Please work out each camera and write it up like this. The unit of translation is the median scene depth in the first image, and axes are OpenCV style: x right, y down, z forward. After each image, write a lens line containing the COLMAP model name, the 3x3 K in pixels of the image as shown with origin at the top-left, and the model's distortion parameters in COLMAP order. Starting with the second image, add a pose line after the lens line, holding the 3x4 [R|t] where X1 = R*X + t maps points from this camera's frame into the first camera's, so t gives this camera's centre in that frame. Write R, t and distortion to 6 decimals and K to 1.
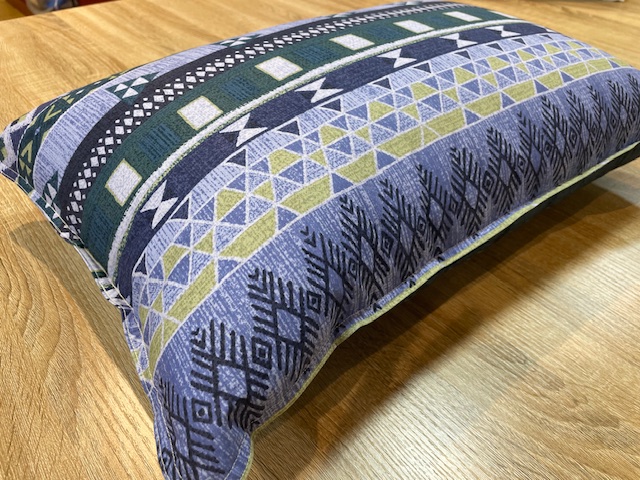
lens RADIAL K [[484.1, 0, 321.0], [0, 484.1, 238.3], [0, 0, 1]] dist [-0.005626, -0.017435]
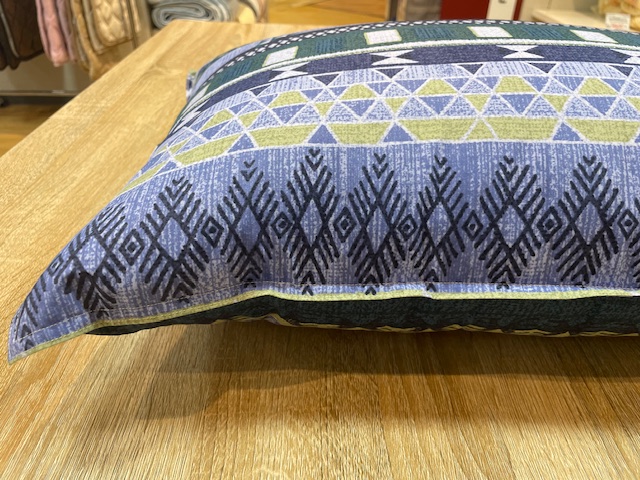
lens RADIAL K [[484.1, 0, 318.5], [0, 484.1, 242.5], [0, 0, 1]] dist [-0.005626, -0.017435]
pose [[0.773168, 0.371636, -0.513905, 0.530672], [-0.418760, 0.907713, 0.026401, 0.037752], [0.476290, 0.194791, 0.857441, 0.278262]]
